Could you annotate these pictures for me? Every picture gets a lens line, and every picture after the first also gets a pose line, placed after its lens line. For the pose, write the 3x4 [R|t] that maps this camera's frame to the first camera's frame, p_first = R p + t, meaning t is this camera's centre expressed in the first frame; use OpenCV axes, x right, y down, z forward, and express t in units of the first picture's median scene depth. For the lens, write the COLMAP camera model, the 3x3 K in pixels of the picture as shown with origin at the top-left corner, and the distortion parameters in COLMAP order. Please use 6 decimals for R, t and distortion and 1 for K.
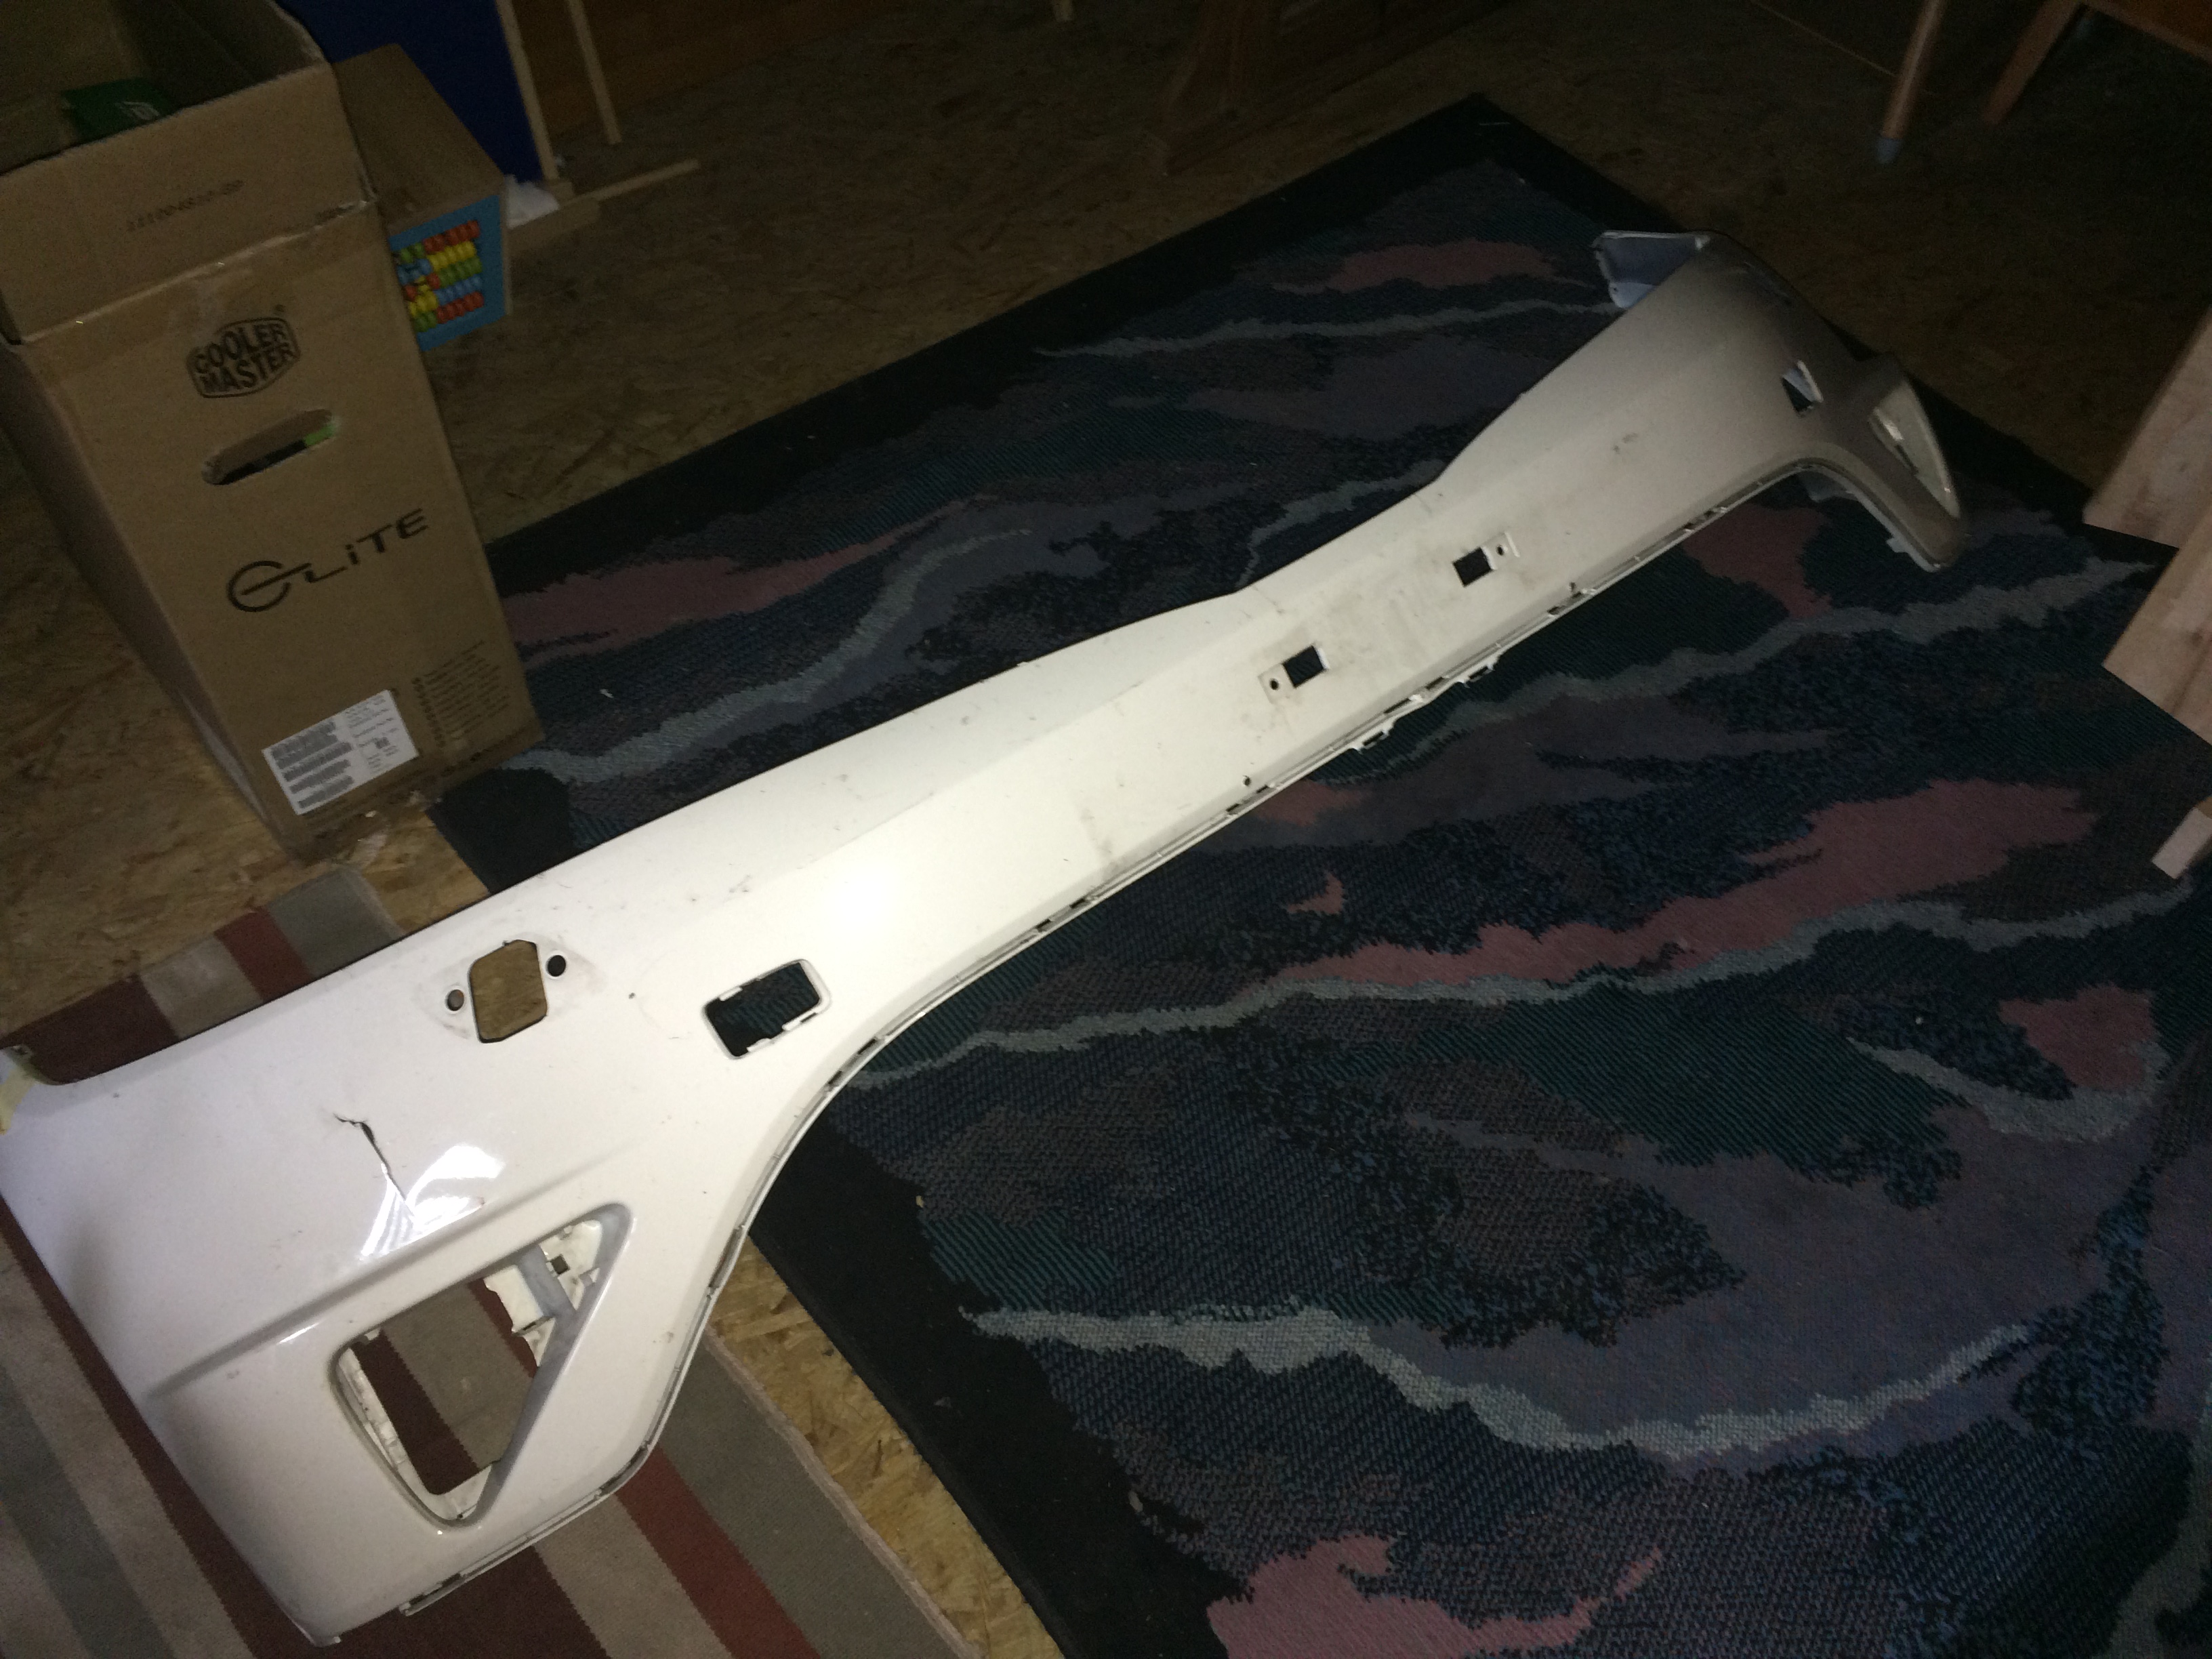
lens RADIAL K [[1921.6, 0, 1112.5], [0, 1921.6, 831.7], [0, 0, 1]] dist [0.087081, -0.129221]
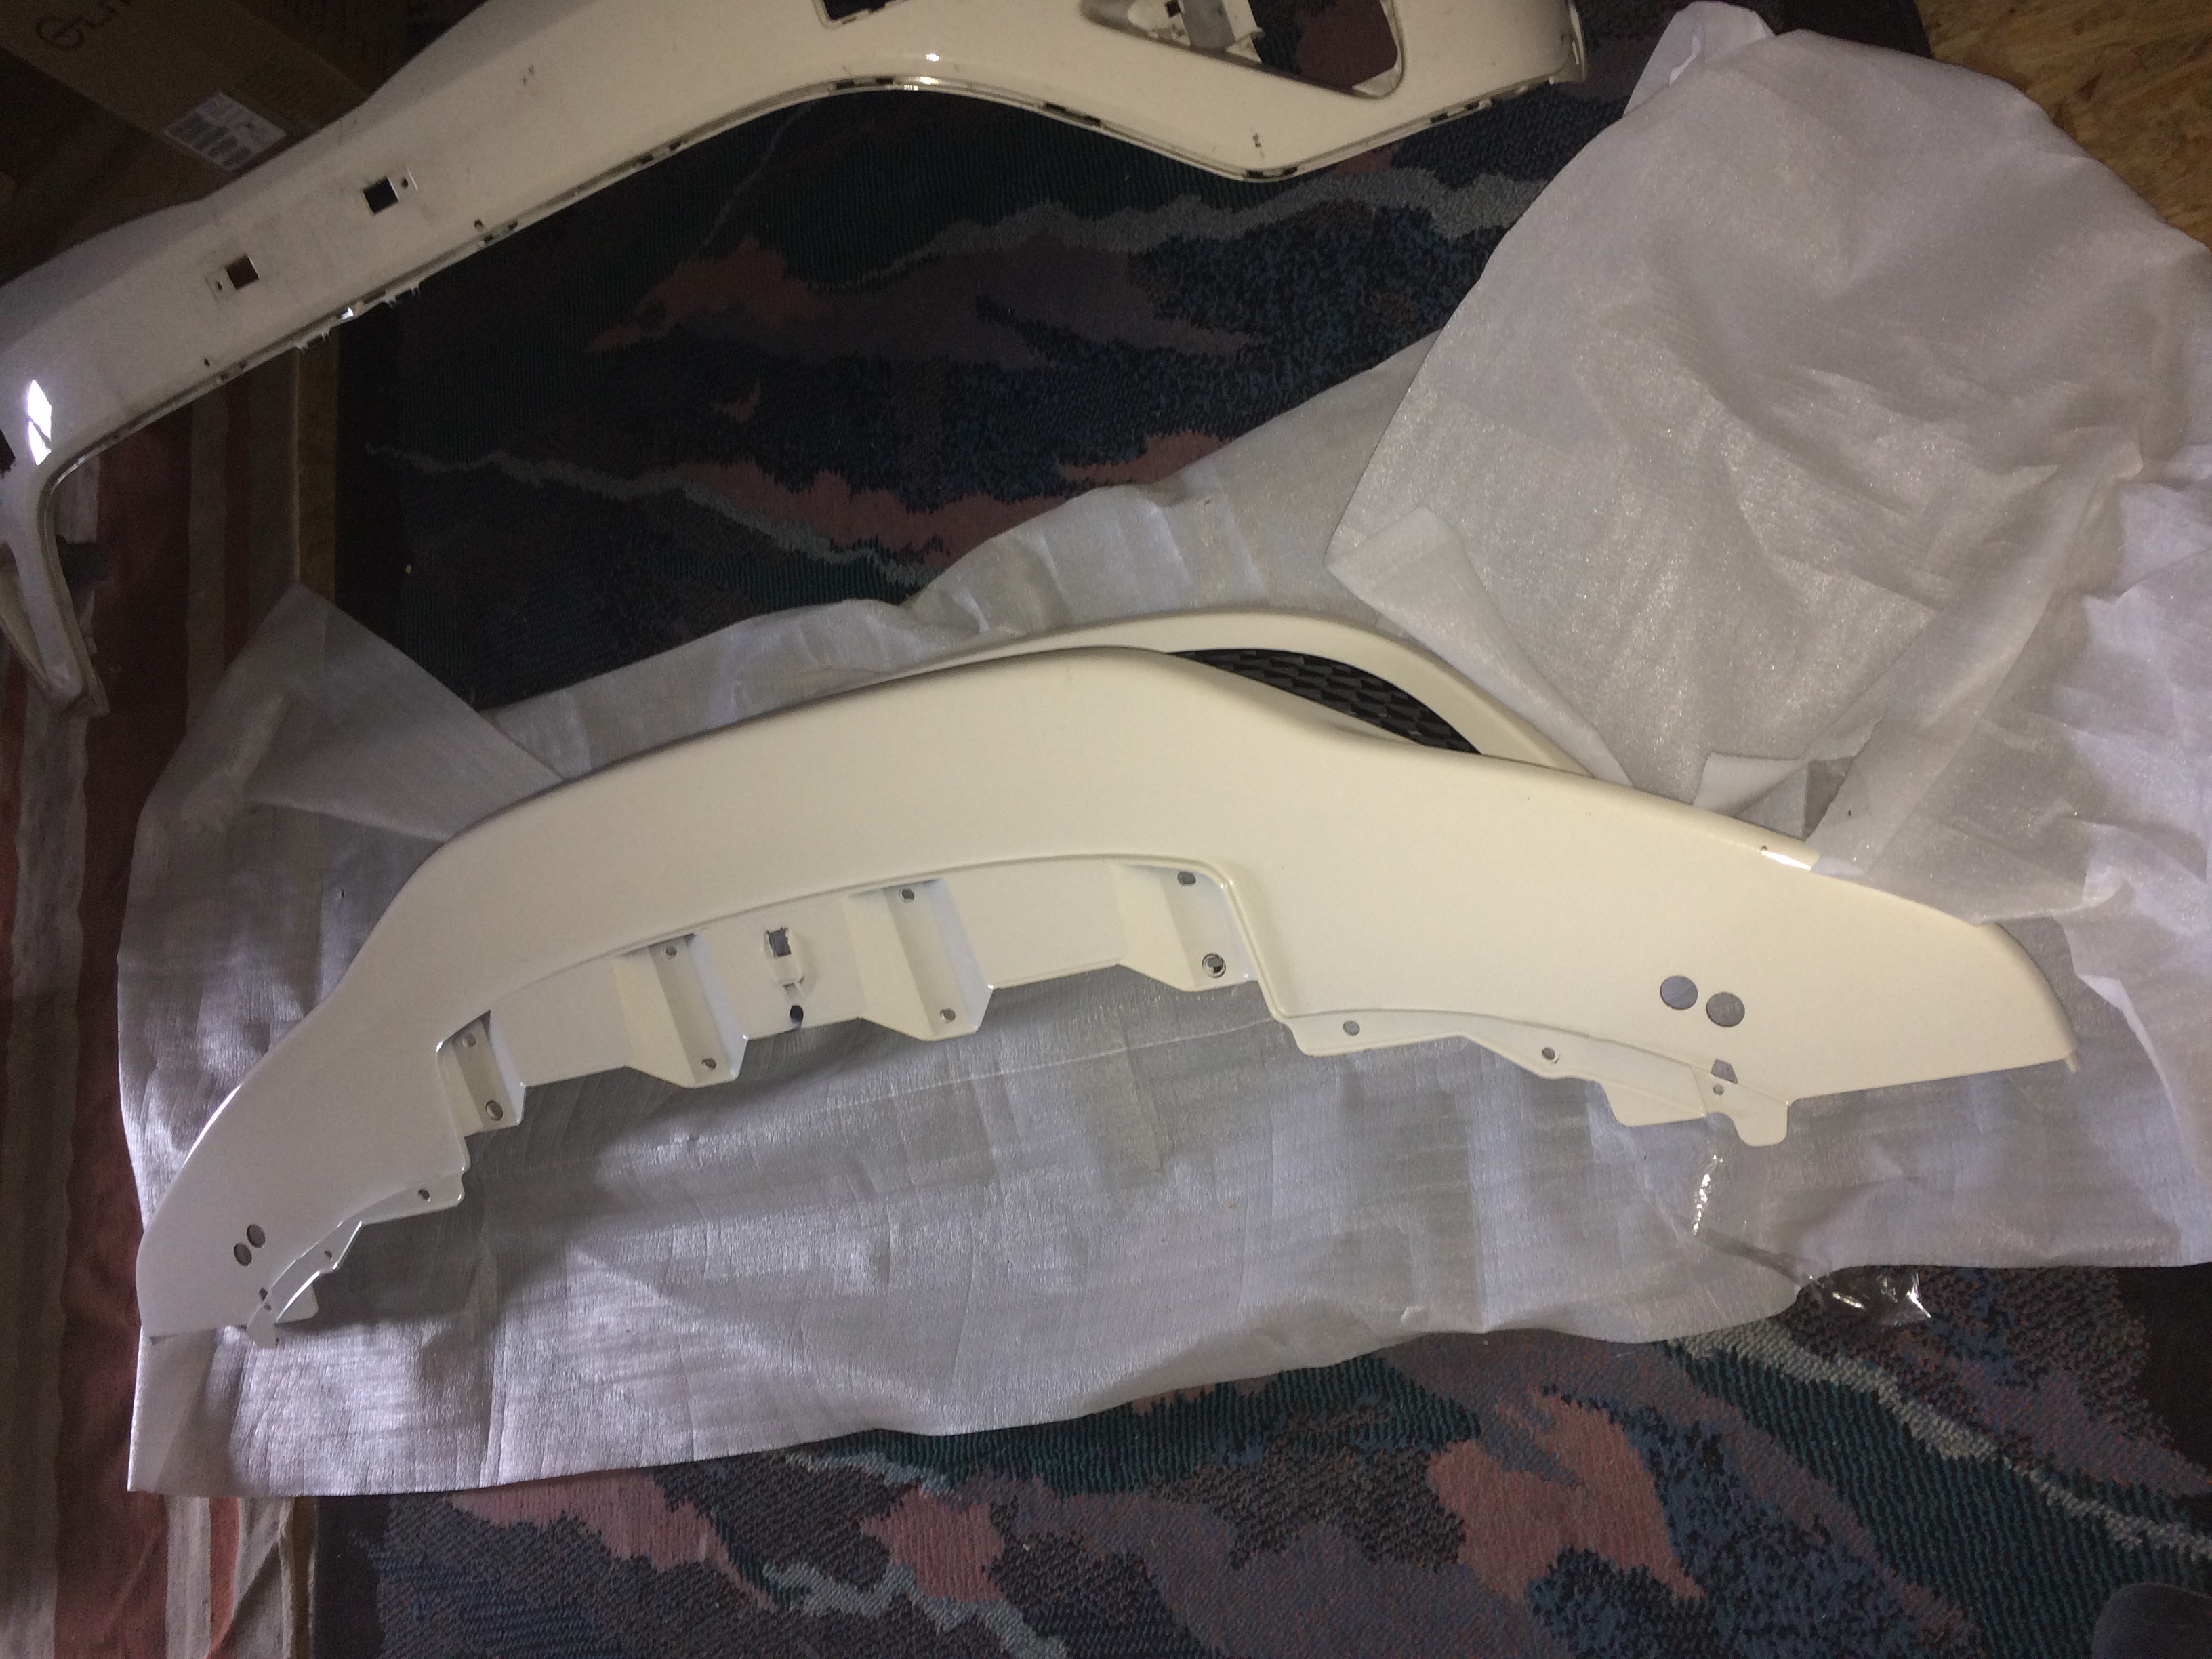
lens RADIAL K [[1921.6, 0, 1105.4], [0, 1921.6, 824.0], [0, 0, 1]] dist [0.087081, -0.129221]
pose [[0.682517, 0.386455, -0.620341, 1.156616], [-0.039055, 0.866843, 0.497049, -0.353321], [0.729825, -0.315017, 0.606728, 0.469159]]
